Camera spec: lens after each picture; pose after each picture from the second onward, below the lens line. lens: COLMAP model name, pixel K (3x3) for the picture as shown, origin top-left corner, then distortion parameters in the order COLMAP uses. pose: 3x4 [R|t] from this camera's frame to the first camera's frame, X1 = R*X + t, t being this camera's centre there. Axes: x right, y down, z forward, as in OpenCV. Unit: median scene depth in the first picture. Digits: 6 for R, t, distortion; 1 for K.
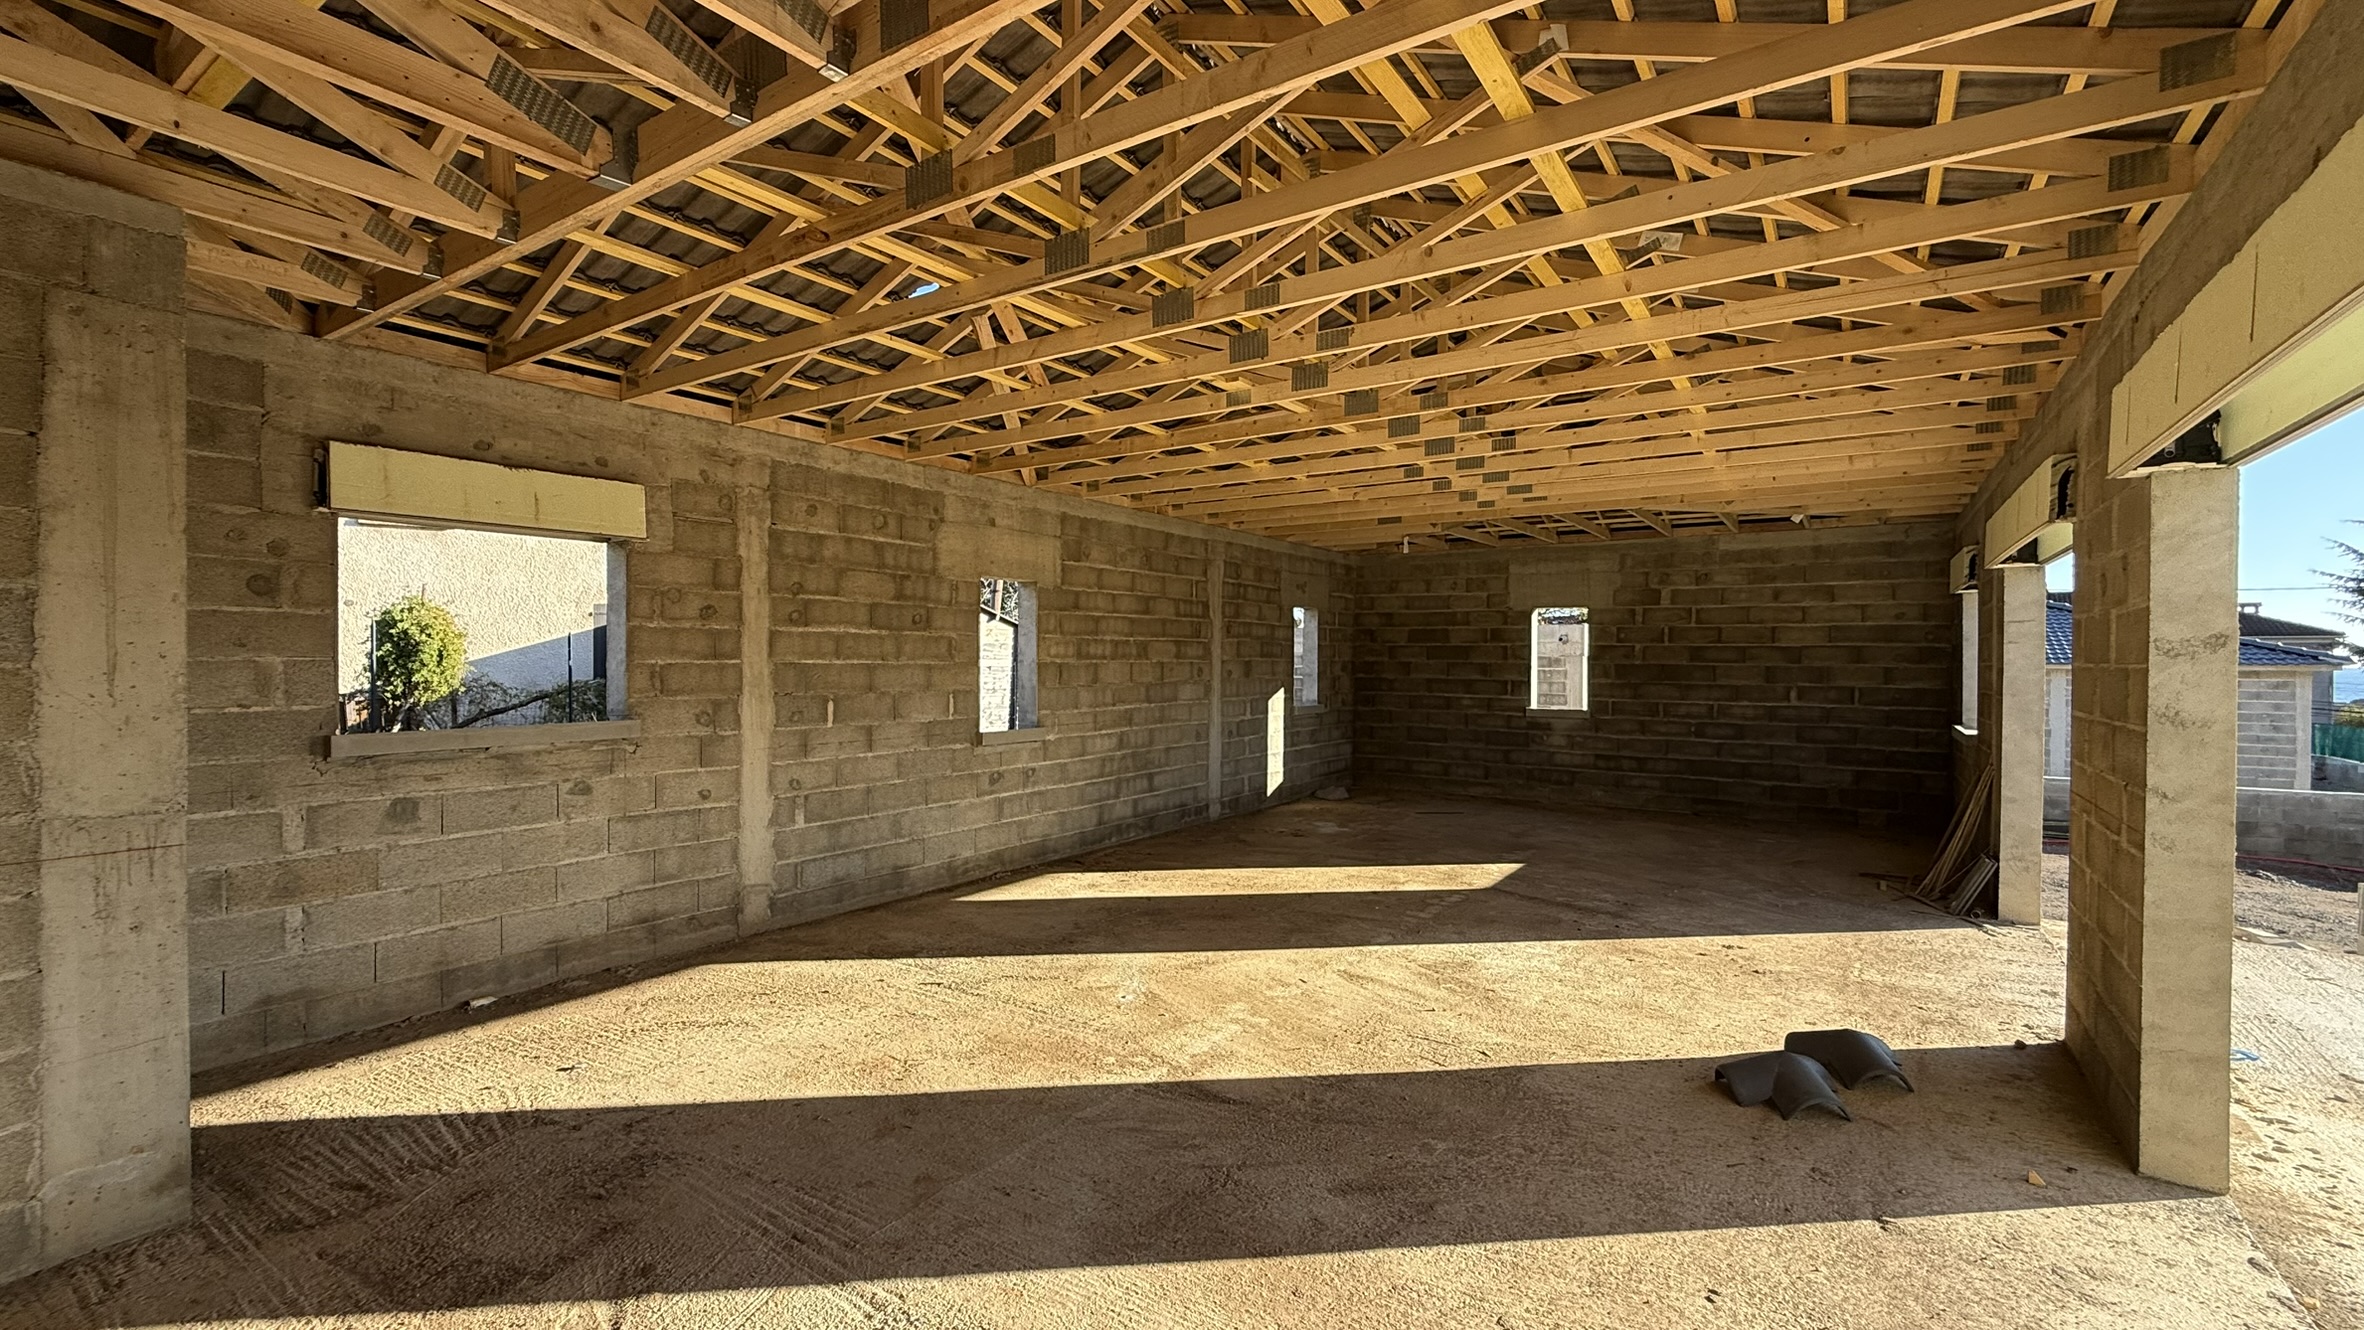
lens RADIAL K [[996.7, 0, 1183.0], [0, 996.7, 668.9], [0, 0, 1]] dist [-0.001635, 0.000538]
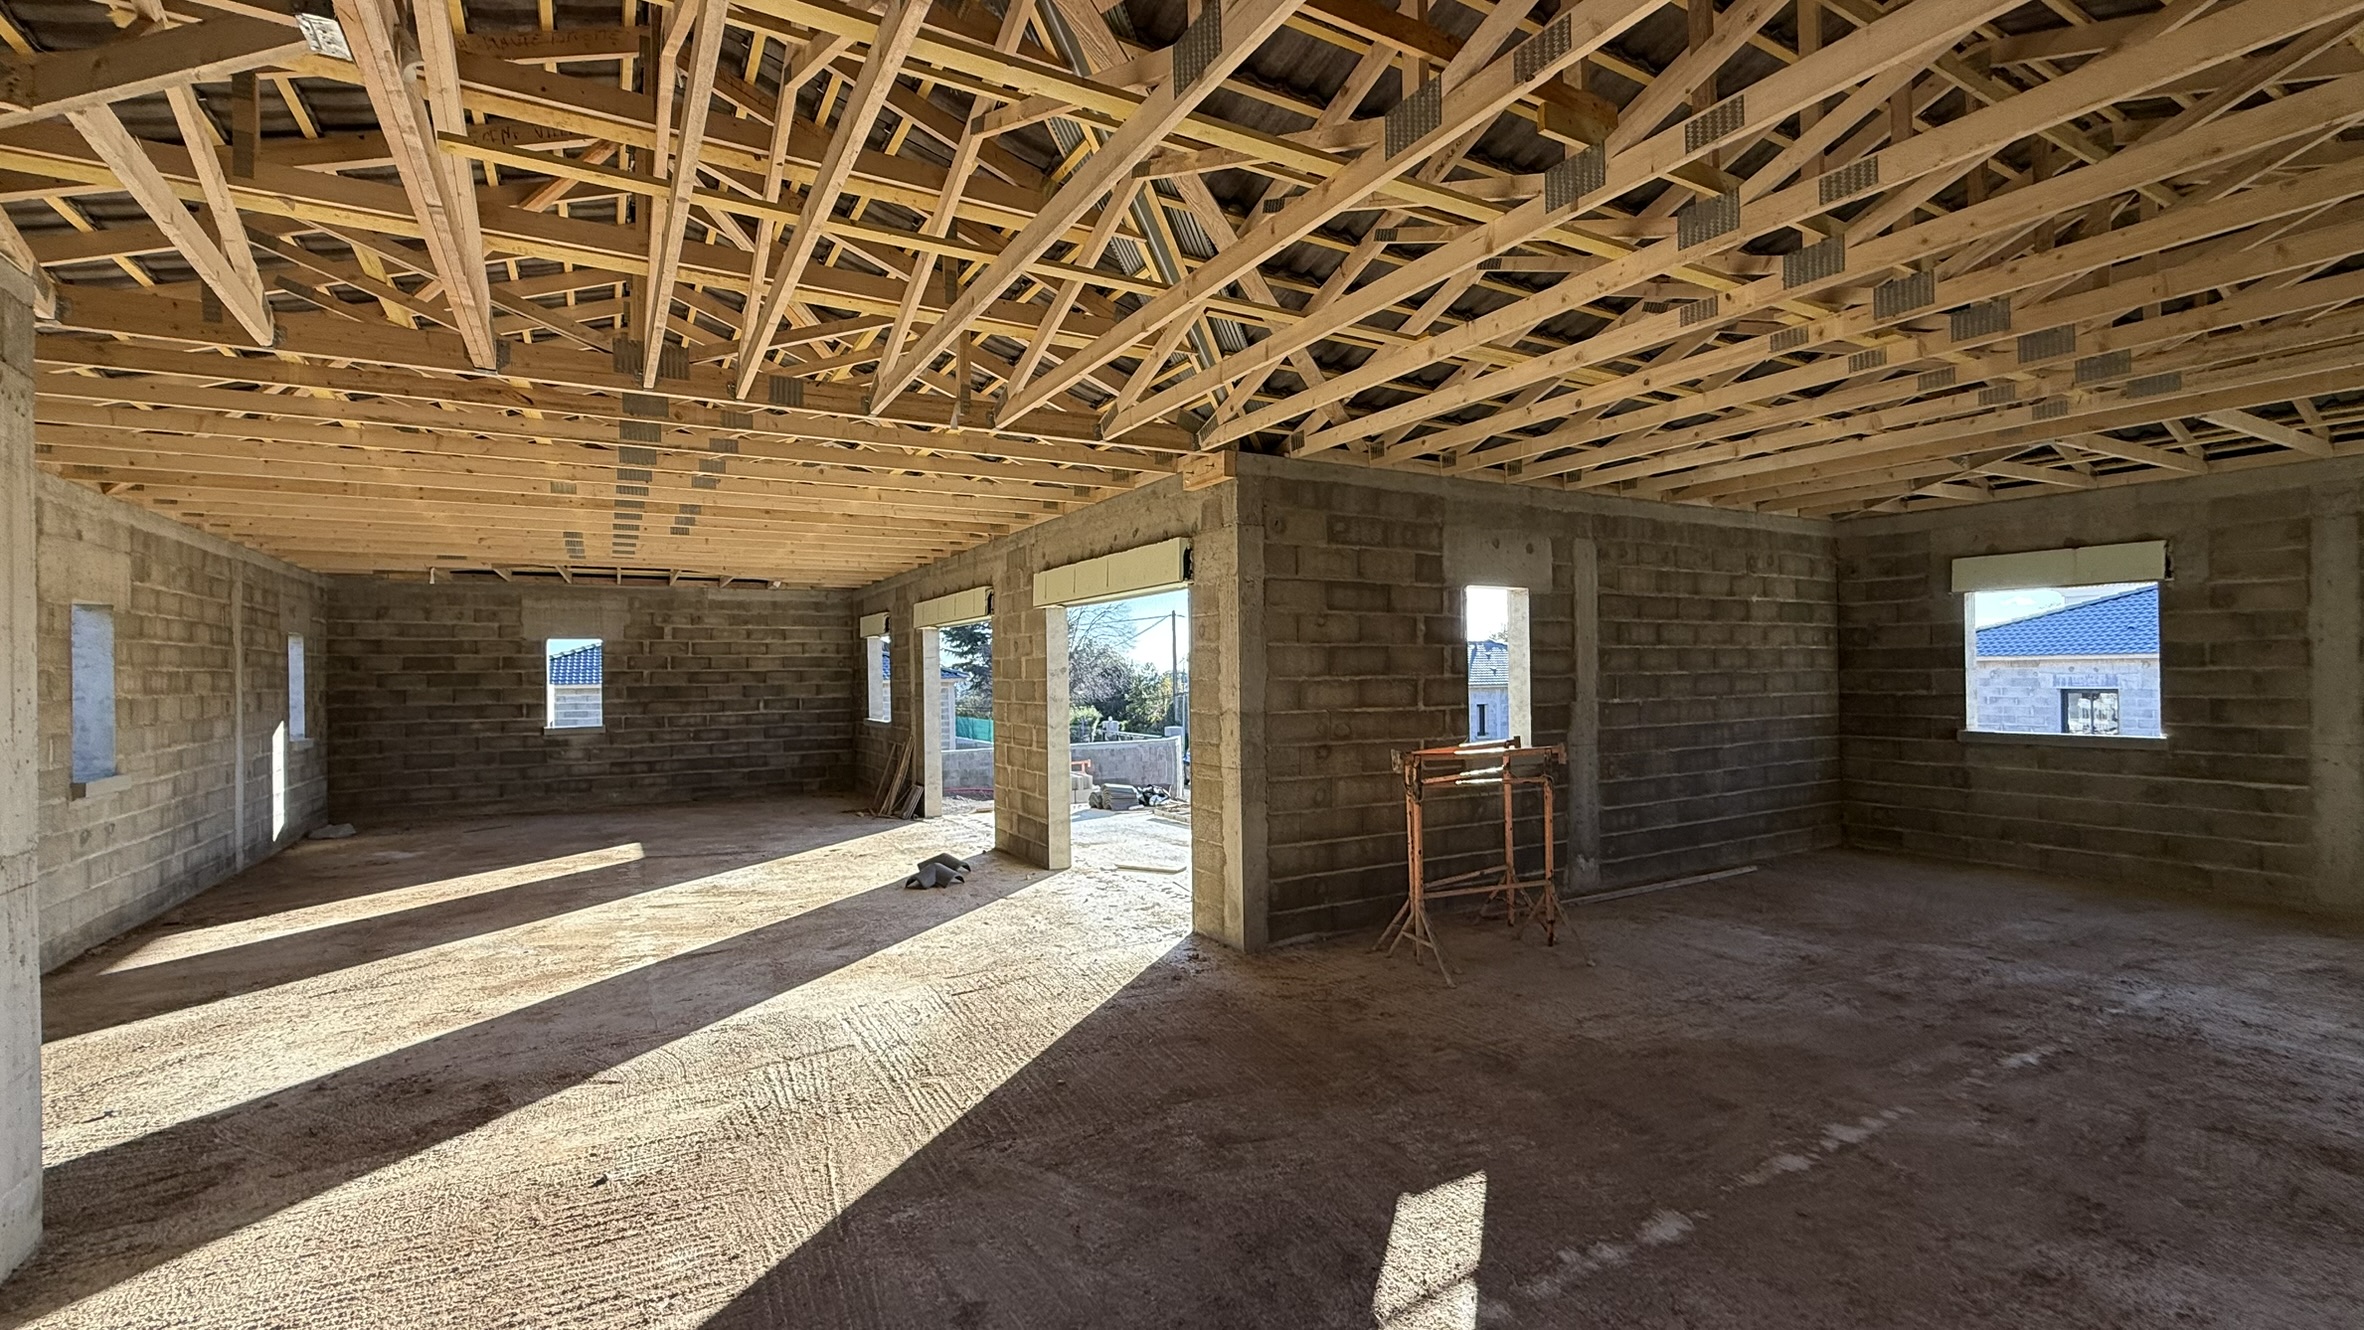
lens RADIAL K [[996.7, 0, 1182.2], [0, 996.7, 669.2], [0, 0, 1]] dist [-0.001635, 0.000538]
pose [[0.434869, -0.007862, 0.900459, -0.774741], [0.027297, 0.999617, -0.004454, -0.004929], [-0.900080, 0.026517, 0.434917, -0.298294]]
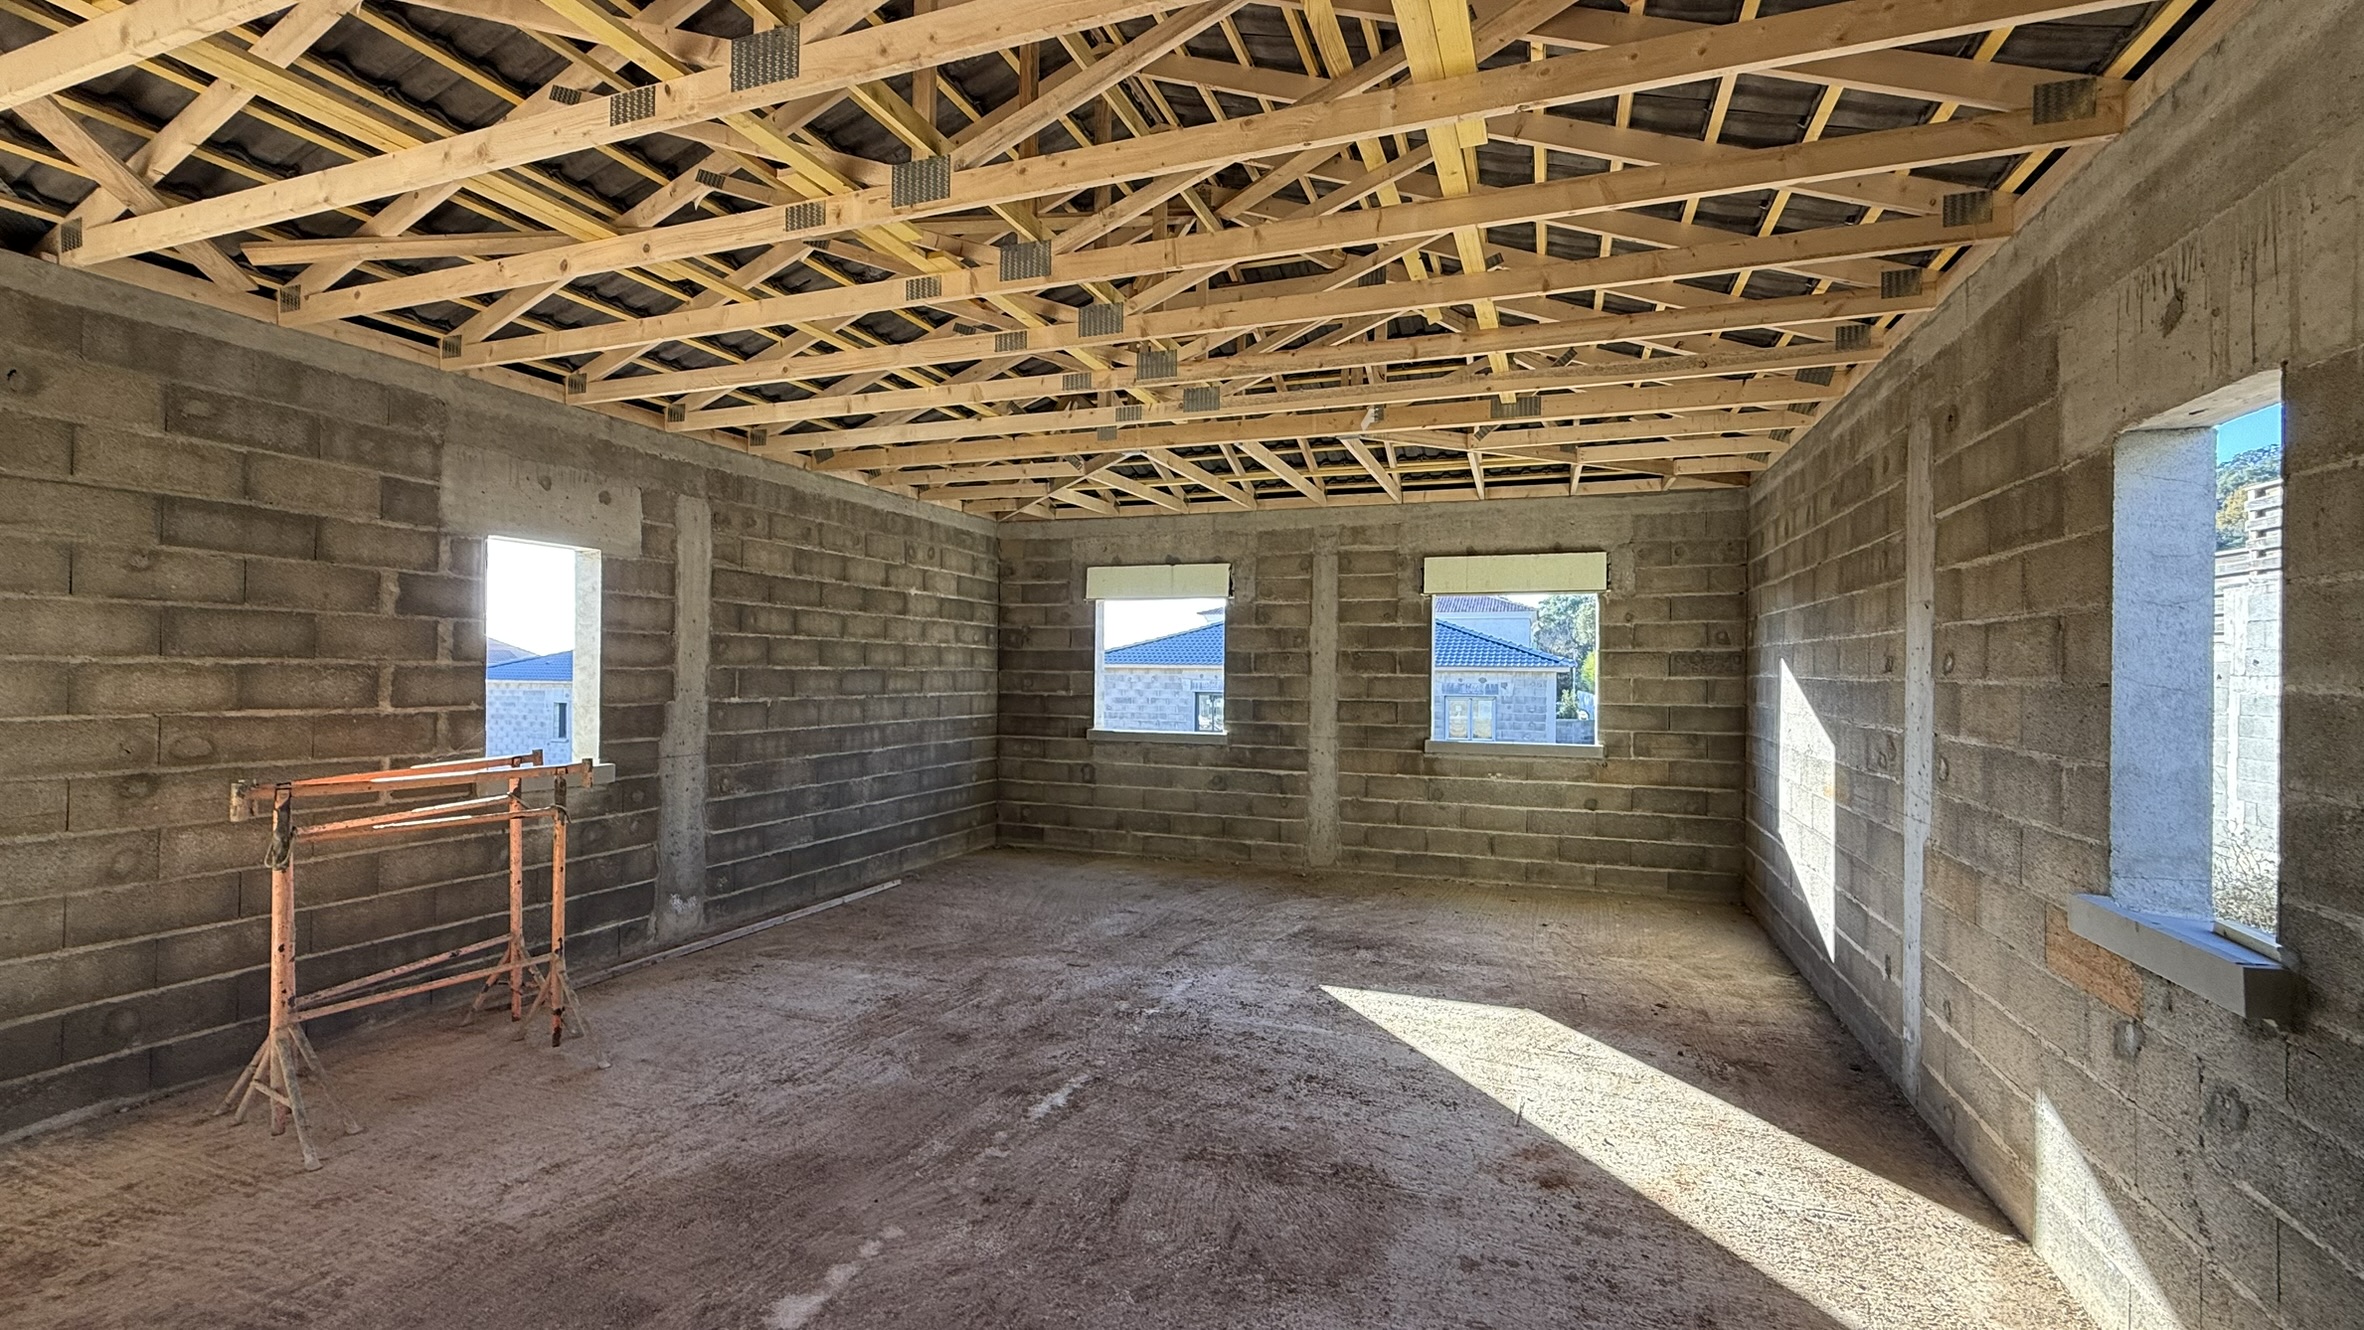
lens RADIAL K [[996.7, 0, 1181.1], [0, 996.7, 669.2], [0, 0, 1]] dist [-0.001635, 0.000538]
pose [[-0.239320, -0.006190, 0.970921, -0.479242], [-0.000087, 0.999980, 0.006353, 0.007116], [-0.970941, 0.001436, -0.239316, -0.469126]]
